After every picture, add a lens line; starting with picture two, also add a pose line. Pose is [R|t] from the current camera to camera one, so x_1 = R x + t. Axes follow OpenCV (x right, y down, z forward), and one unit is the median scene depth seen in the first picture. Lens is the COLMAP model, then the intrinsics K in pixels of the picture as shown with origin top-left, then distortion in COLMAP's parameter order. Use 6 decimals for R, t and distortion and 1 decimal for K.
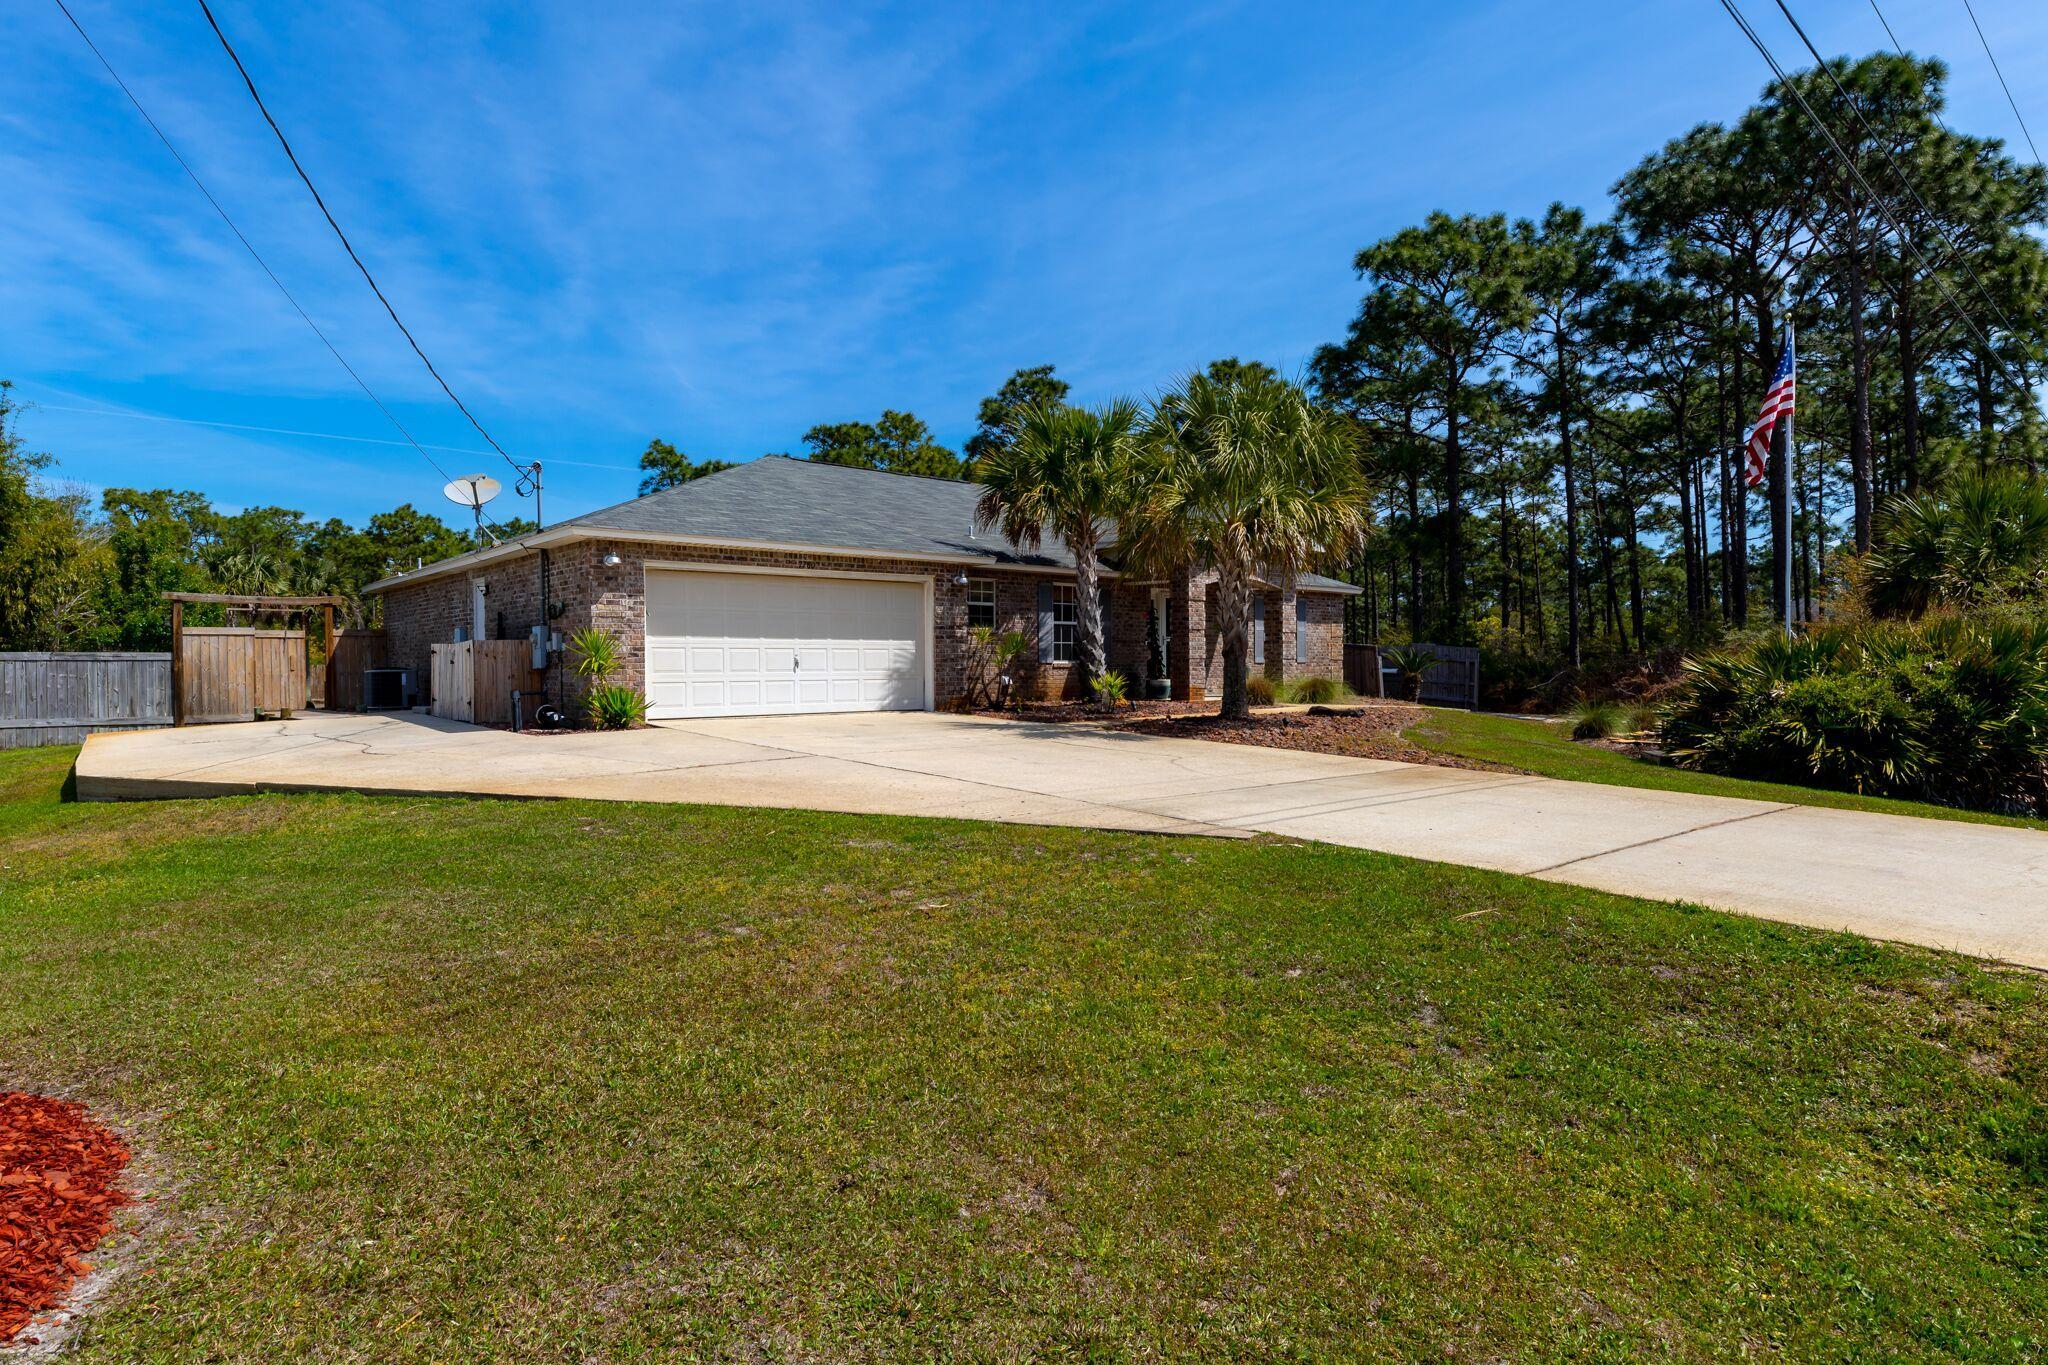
lens RADIAL K [[1078.7, 0, 1008.7], [0, 1078.7, 676.2], [0, 0, 1]] dist [-0.004027, -0.000120]
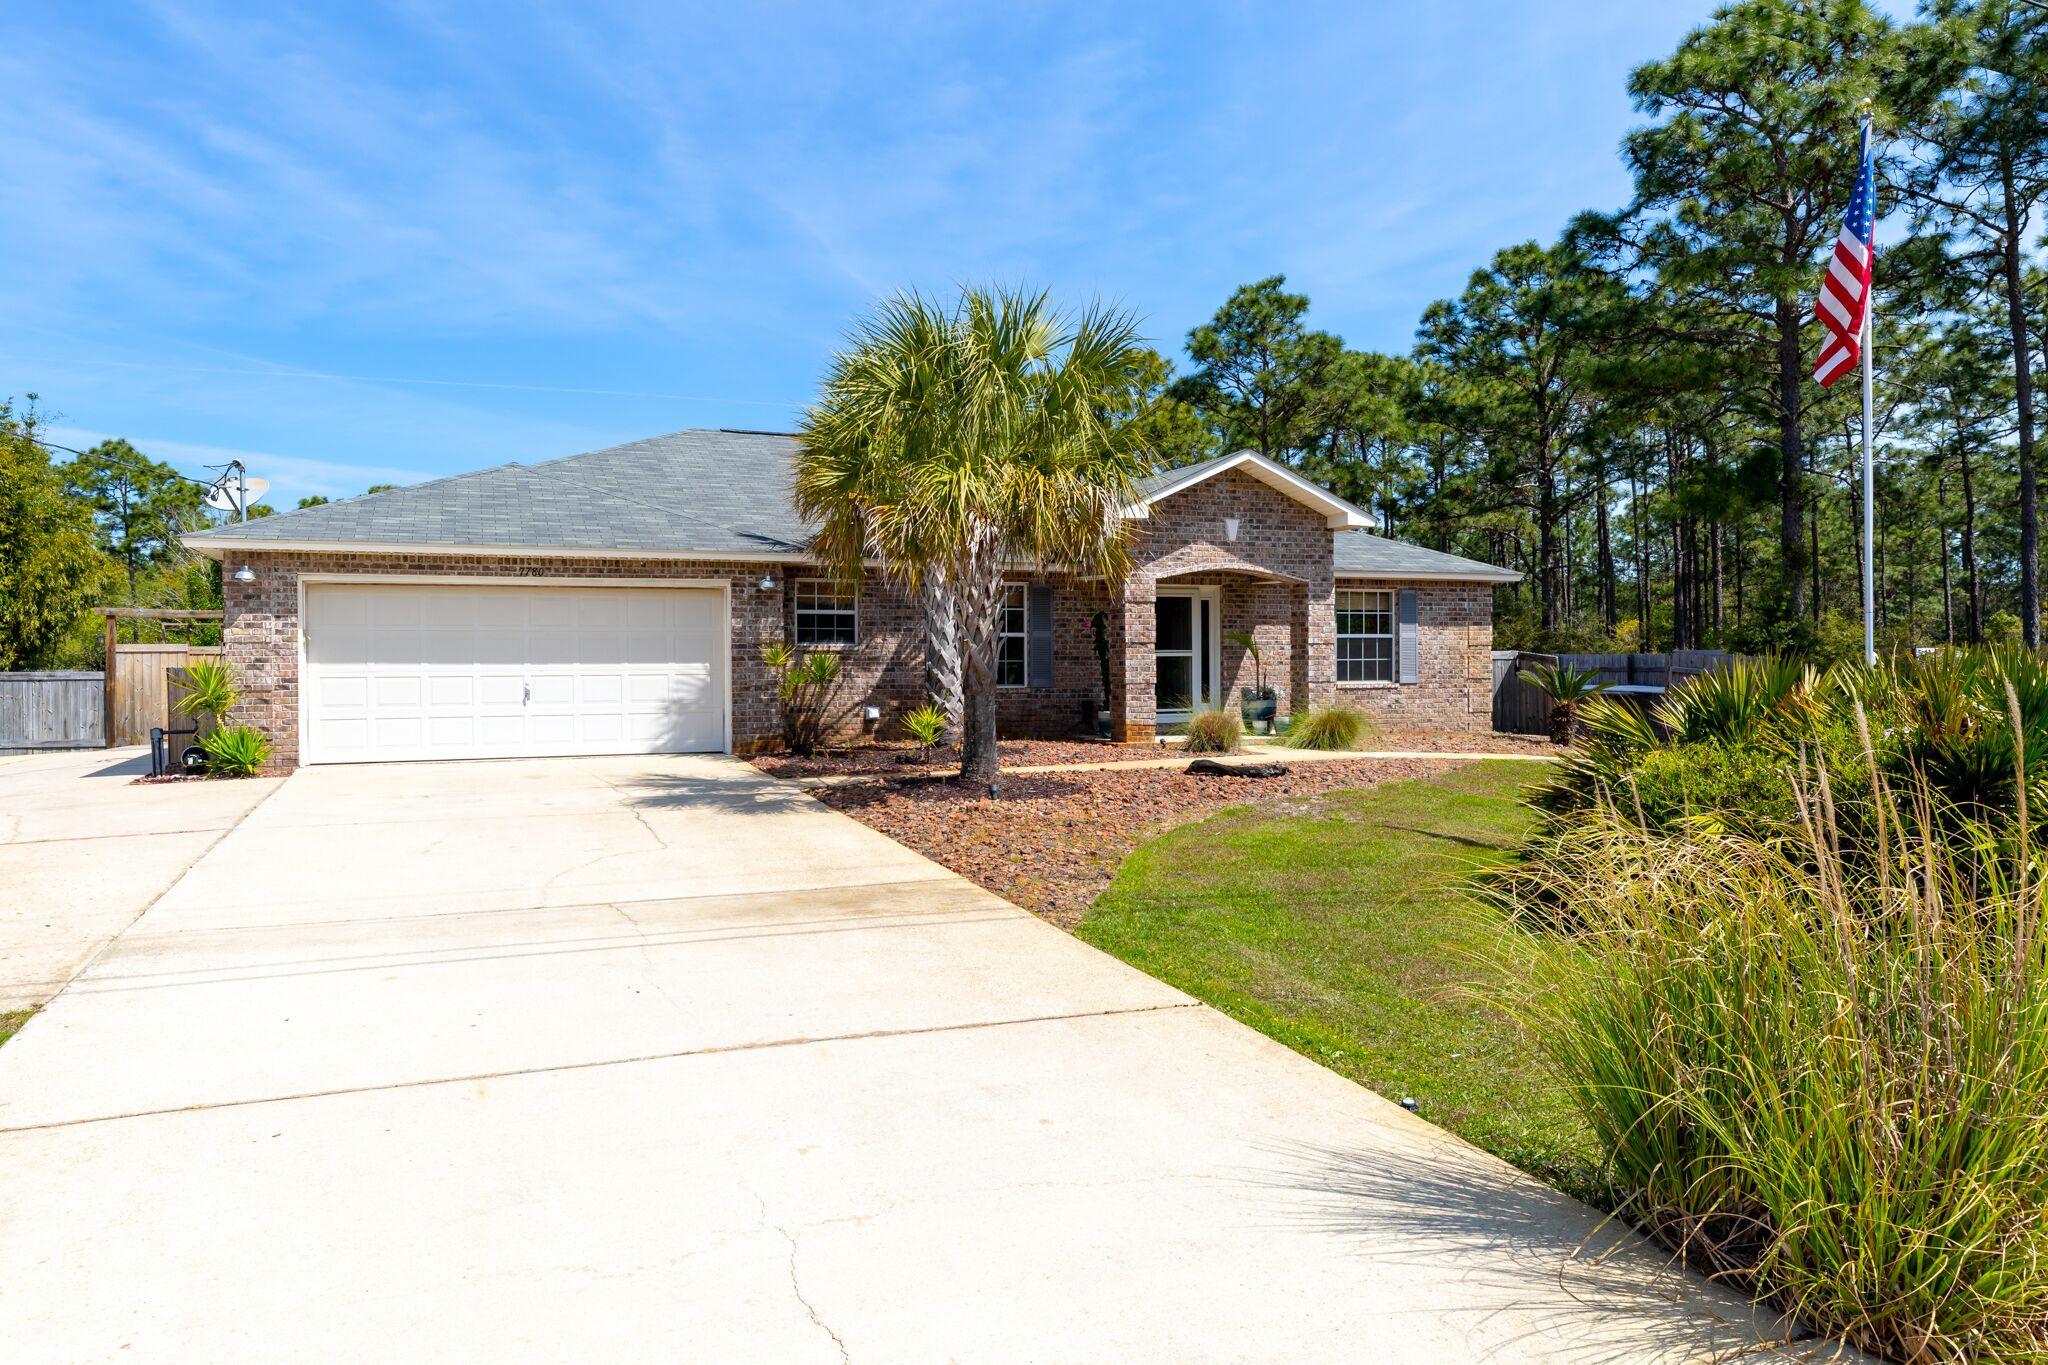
lens RADIAL K [[1332.8, 0, 1017.7], [0, 1332.8, 682.6], [0, 0, 1]] dist [0.006738, 0.003969]
pose [[0.950883, 0.003744, -0.309527, 0.350300], [-0.002035, 0.999981, 0.005844, -0.020761], [0.309543, -0.004927, 0.950873, 0.128652]]
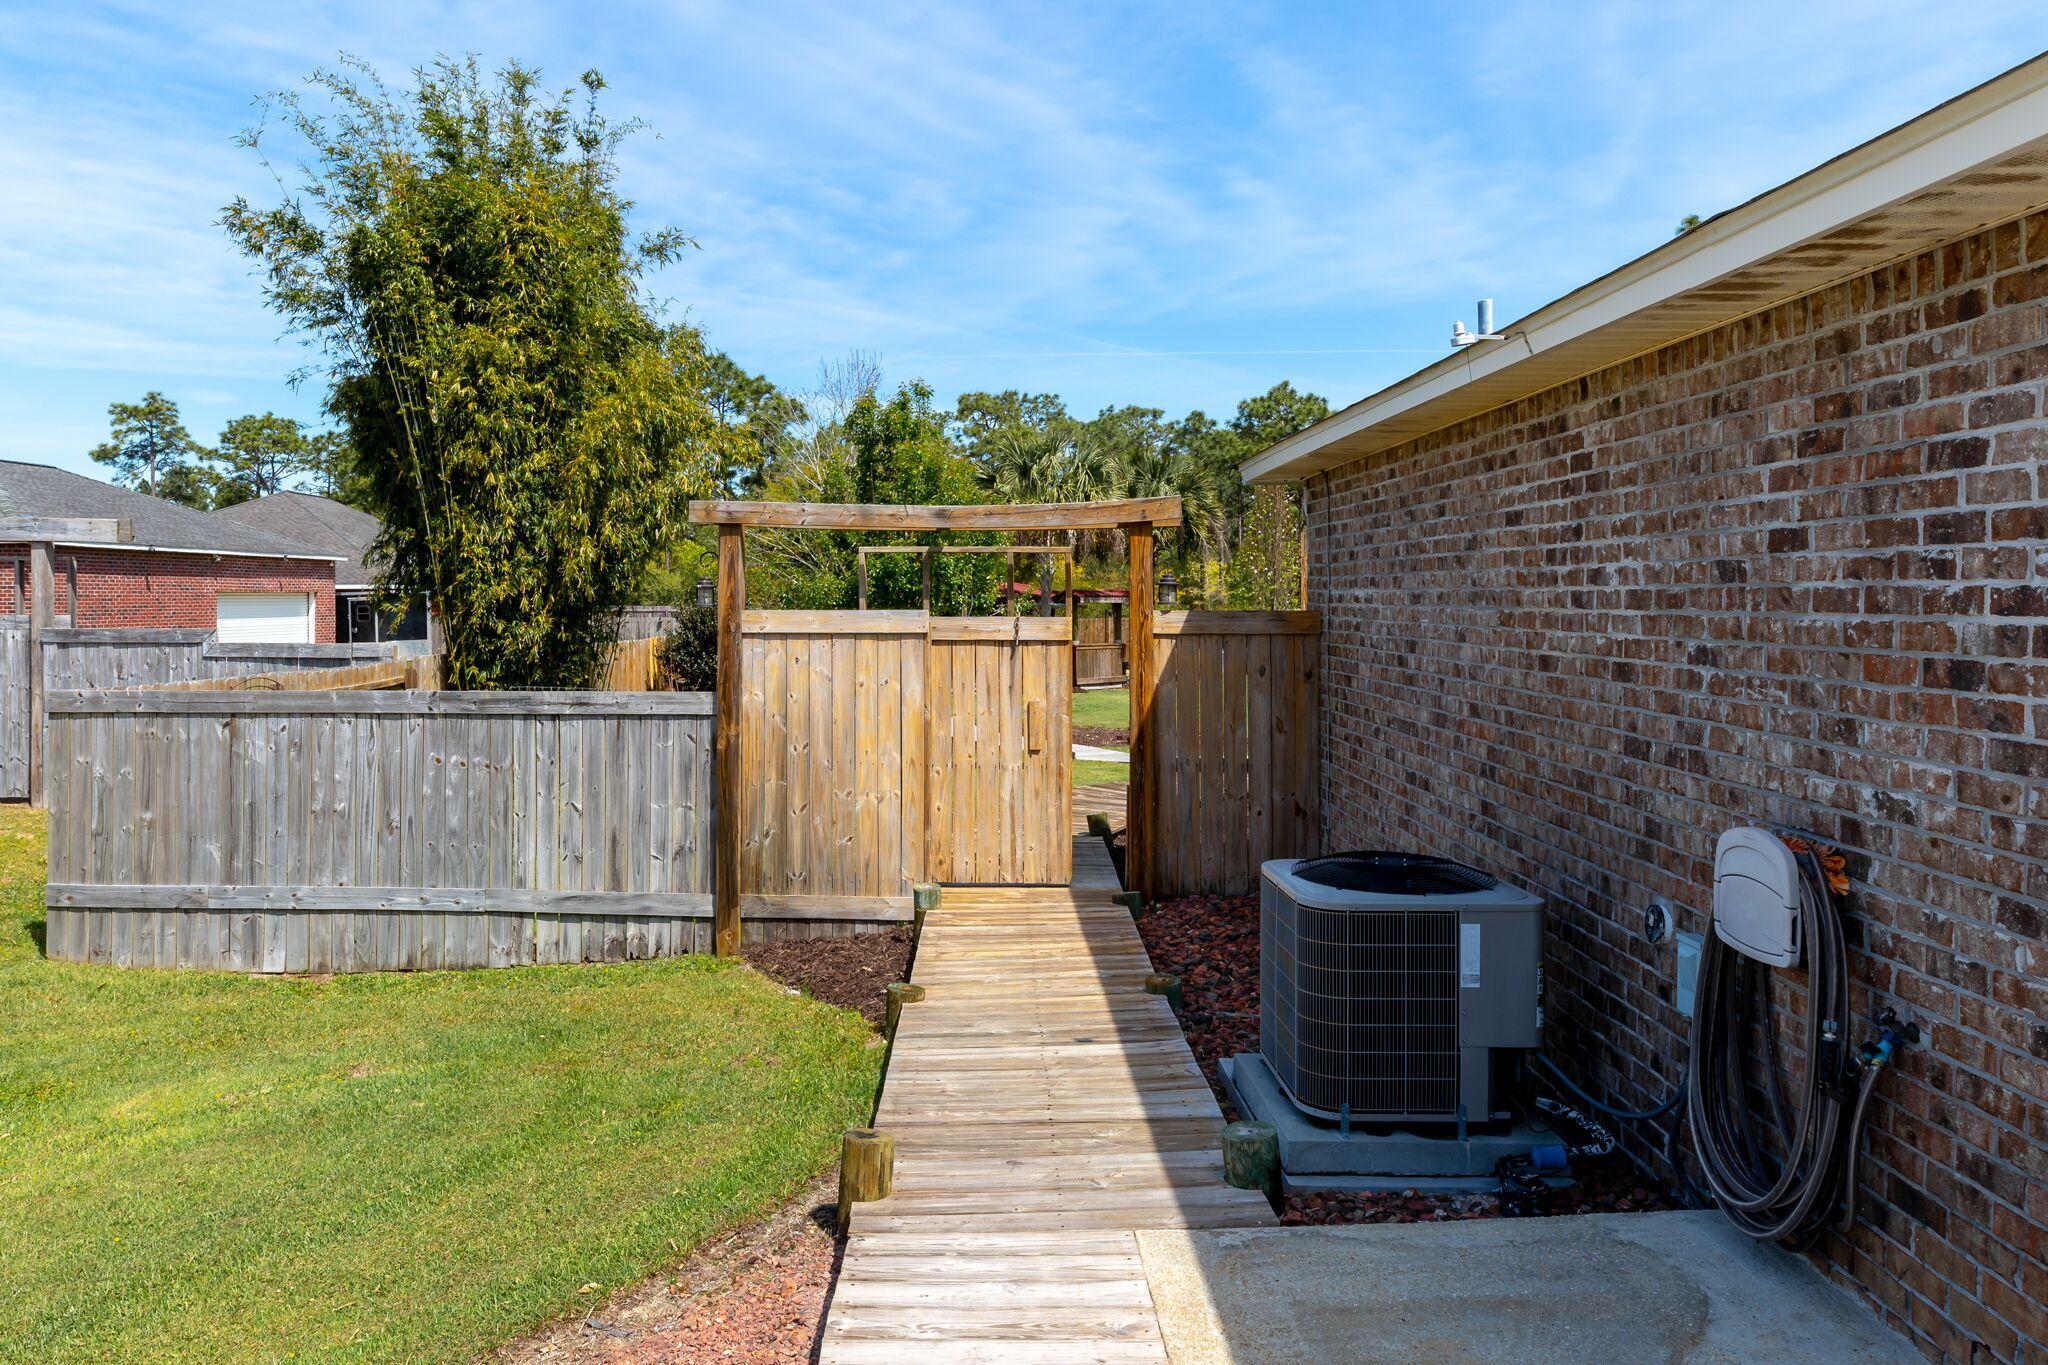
lens RADIAL K [[1386.9, 0, 960.0], [0, 1386.9, 596.4], [0, 0, 1]] dist [-0.004020, 0.000189]
pose [[0.745706, 0.005470, -0.666253, -0.451496], [-0.010947, 0.999932, -0.004043, -0.048999], [0.666186, 0.010309, 0.745715, 0.742765]]
